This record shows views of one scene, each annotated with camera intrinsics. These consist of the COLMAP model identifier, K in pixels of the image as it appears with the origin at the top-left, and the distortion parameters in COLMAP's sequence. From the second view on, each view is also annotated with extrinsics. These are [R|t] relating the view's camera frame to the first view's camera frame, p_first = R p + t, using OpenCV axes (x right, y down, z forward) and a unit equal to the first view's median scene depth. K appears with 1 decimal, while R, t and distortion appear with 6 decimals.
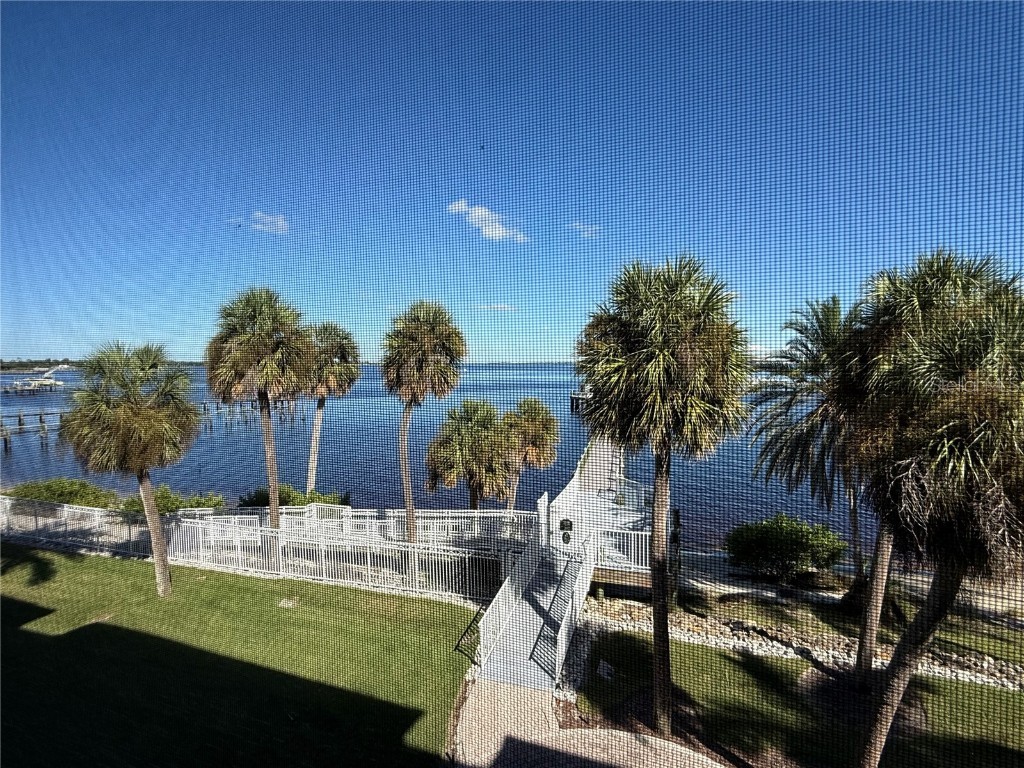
lens RADIAL K [[504.6, 0, 511.7], [0, 504.6, 386.4], [0, 0, 1]] dist [0.001272, -0.000504]
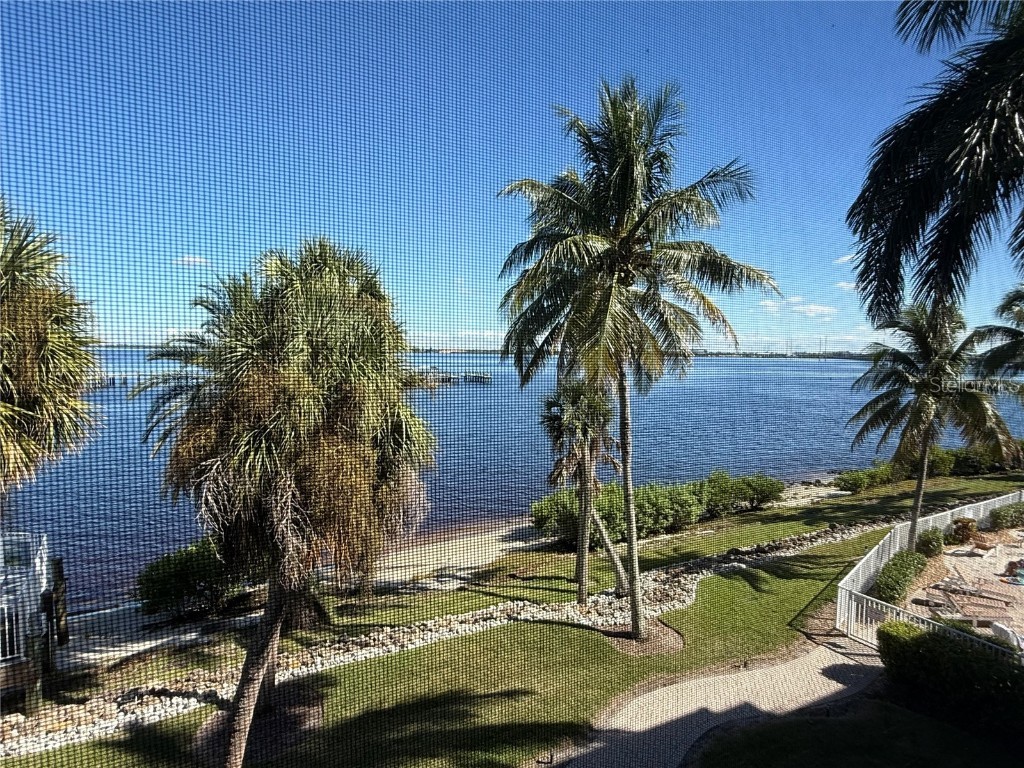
lens RADIAL K [[627.7, 0, 512.2], [0, 627.7, 383.4], [0, 0, 1]] dist [-0.005127, 0.000564]
pose [[0.624453, -0.028067, 0.780558, 0.096260], [0.020604, 0.999598, 0.019459, 0.000539], [-0.780790, 0.003931, 0.624781, -0.037683]]
